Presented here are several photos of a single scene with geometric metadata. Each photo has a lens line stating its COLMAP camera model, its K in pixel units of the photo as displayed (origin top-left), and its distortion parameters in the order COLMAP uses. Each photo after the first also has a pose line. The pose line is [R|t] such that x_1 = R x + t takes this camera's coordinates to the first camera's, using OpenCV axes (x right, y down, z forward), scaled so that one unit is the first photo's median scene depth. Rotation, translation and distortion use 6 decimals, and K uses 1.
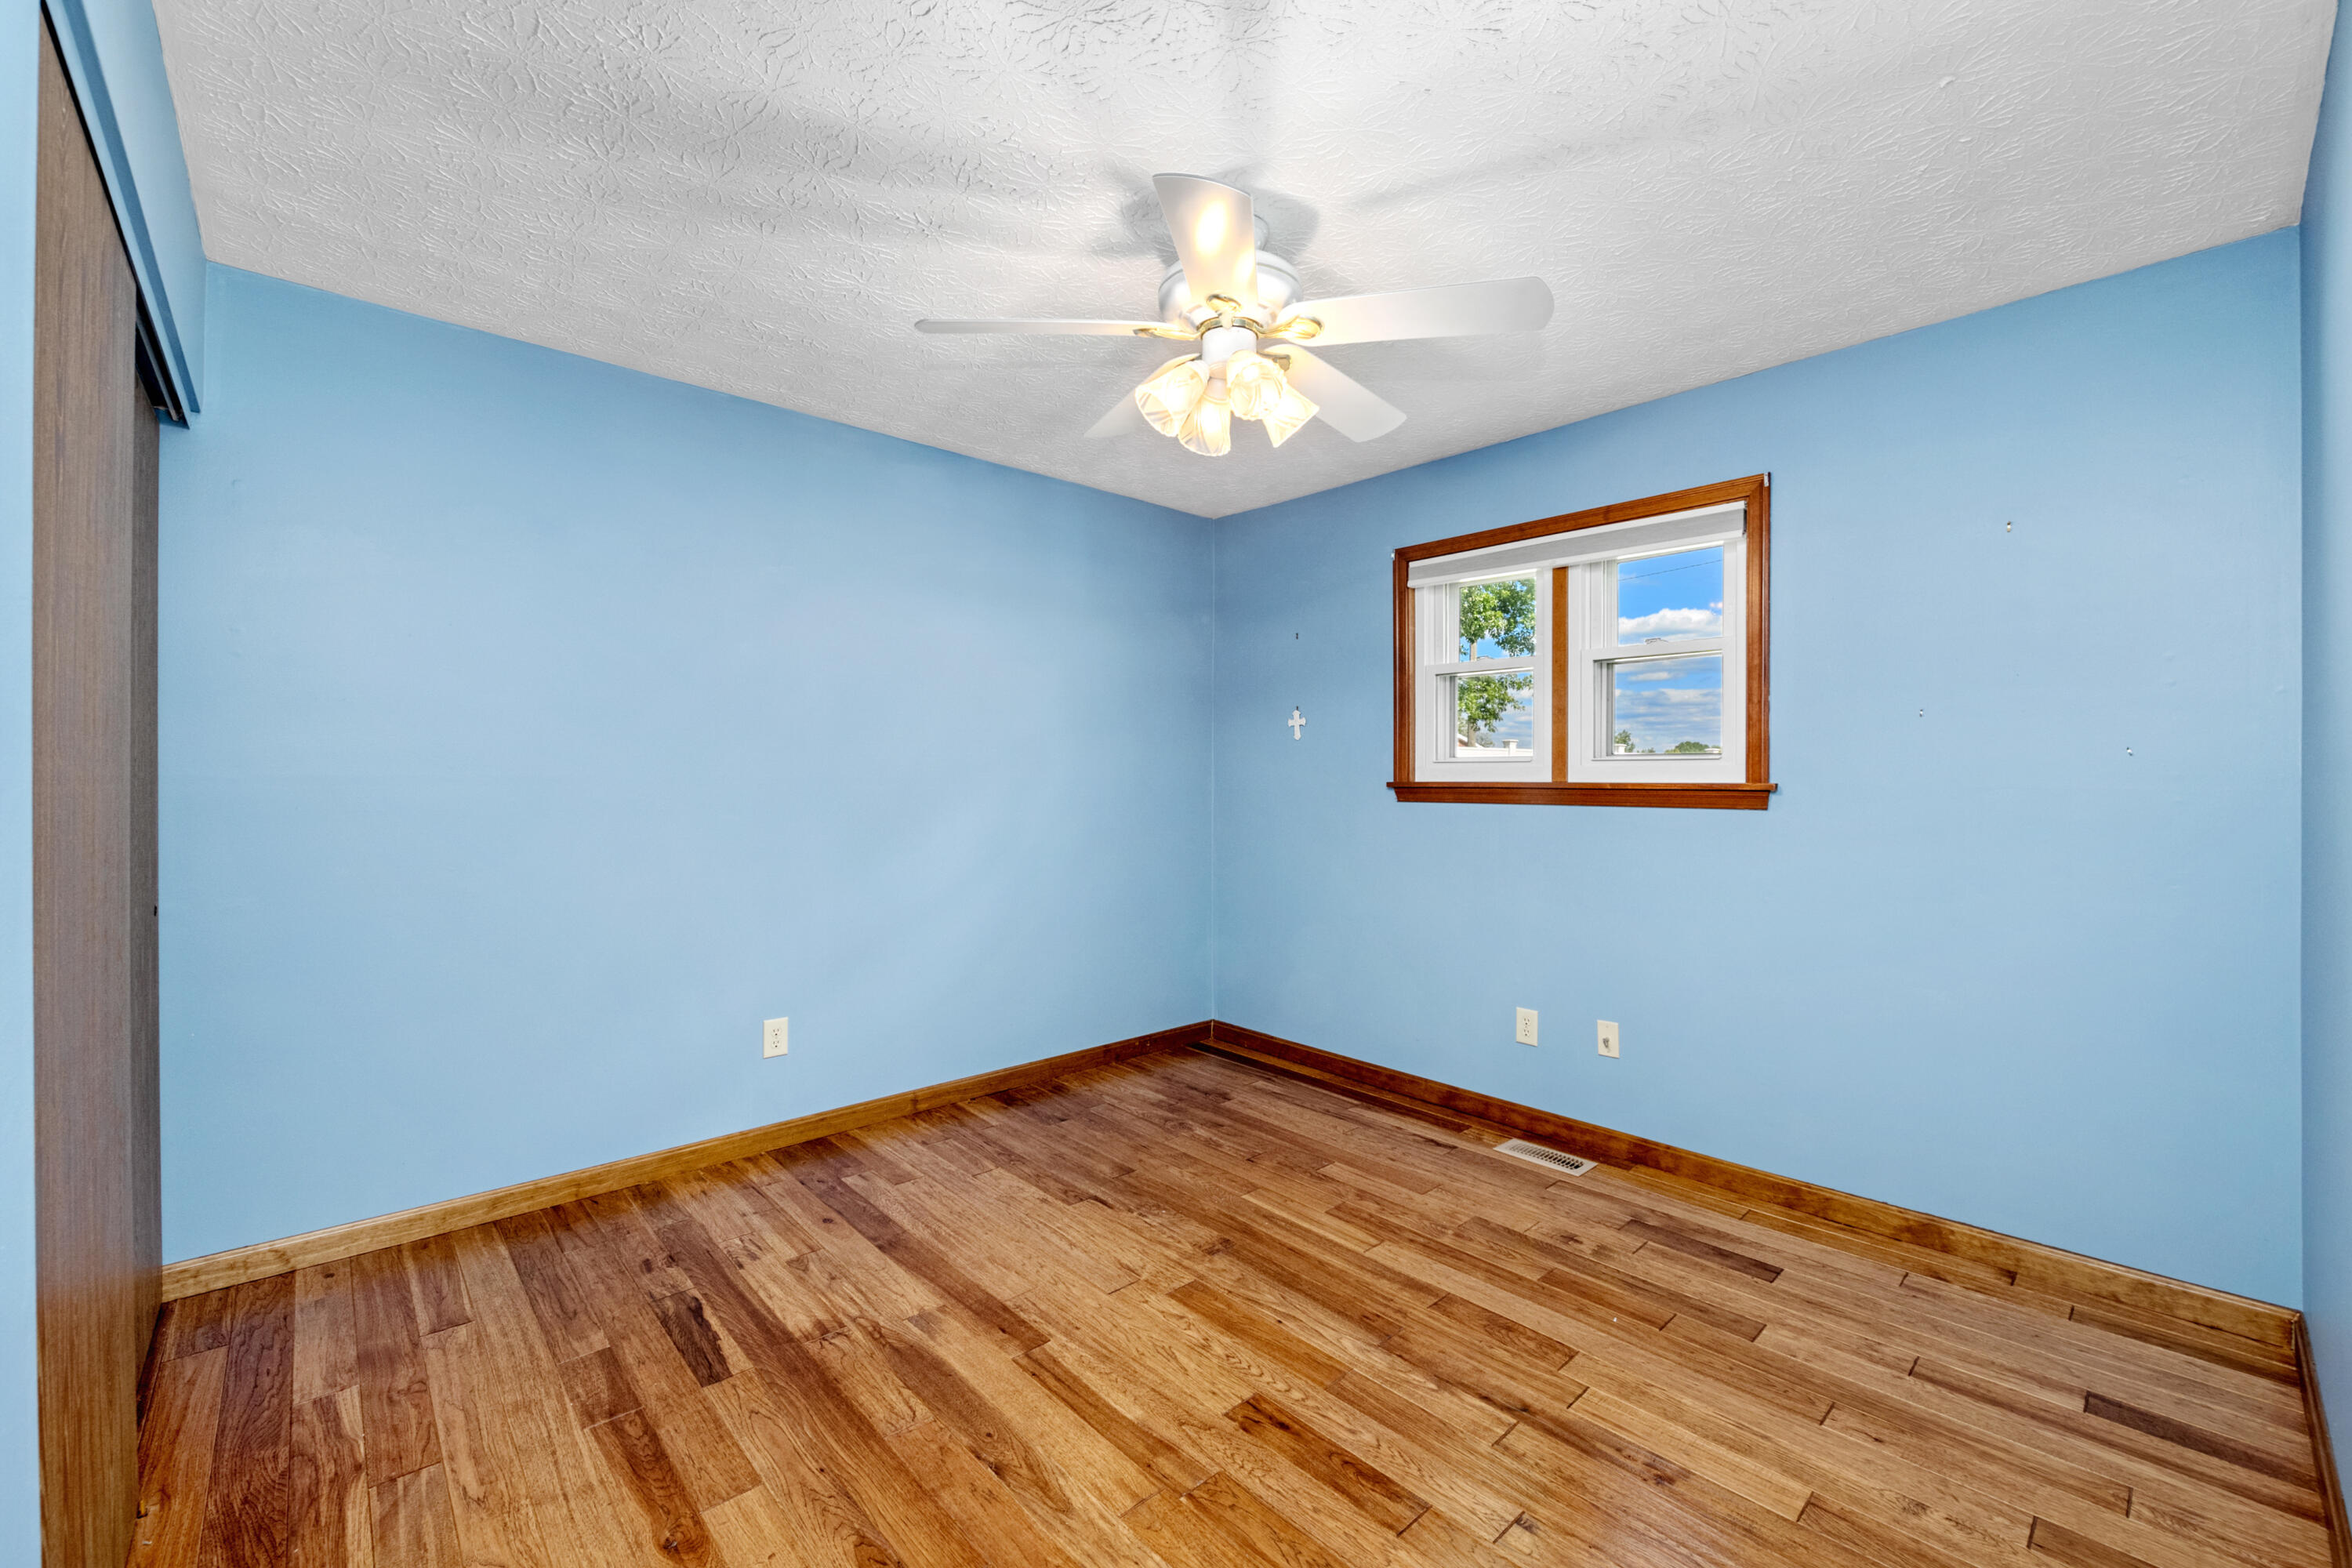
lens RADIAL K [[948.3, 0, 1181.8], [0, 948.3, 782.0], [0, 0, 1]] dist [-0.006629, -0.000374]
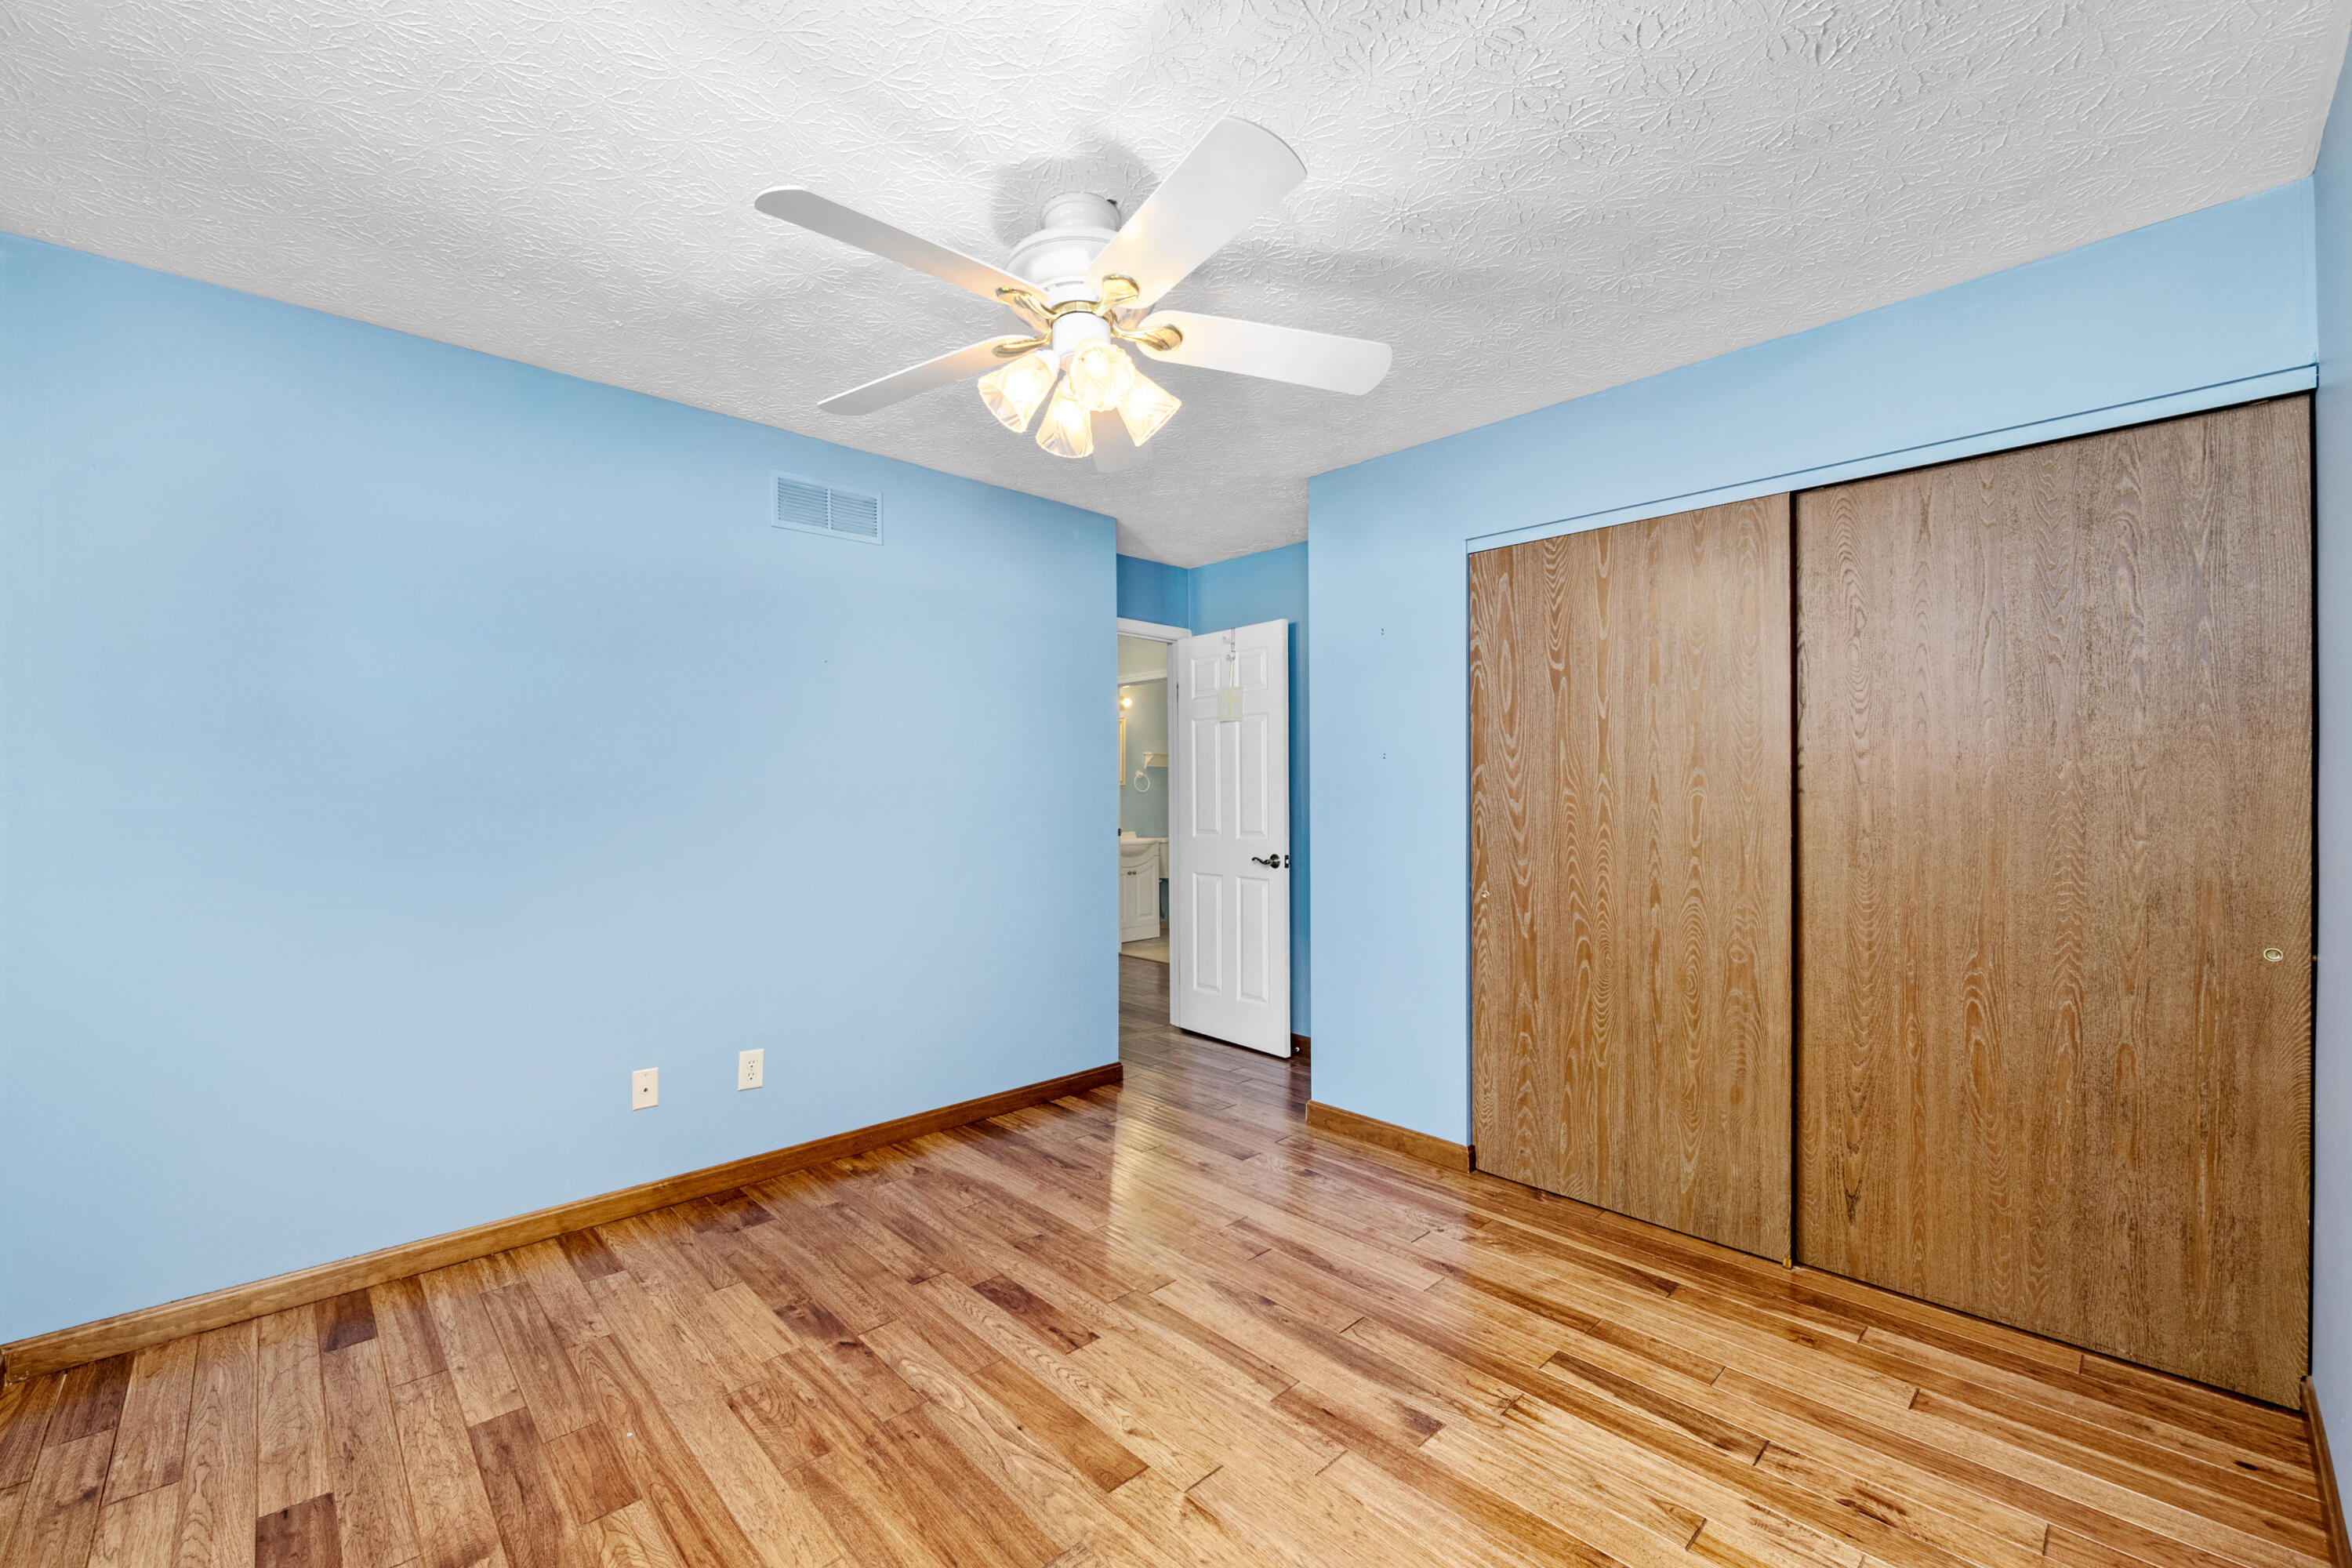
lens RADIAL K [[948.3, 0, 1168.5], [0, 948.3, 794.2], [0, 0, 1]] dist [-0.006629, -0.000374]
pose [[-0.999885, -0.002570, -0.014930, -0.021128], [-0.002540, 0.999995, -0.002073, -0.017486], [0.014935, -0.002035, -0.999886, 1.984930]]
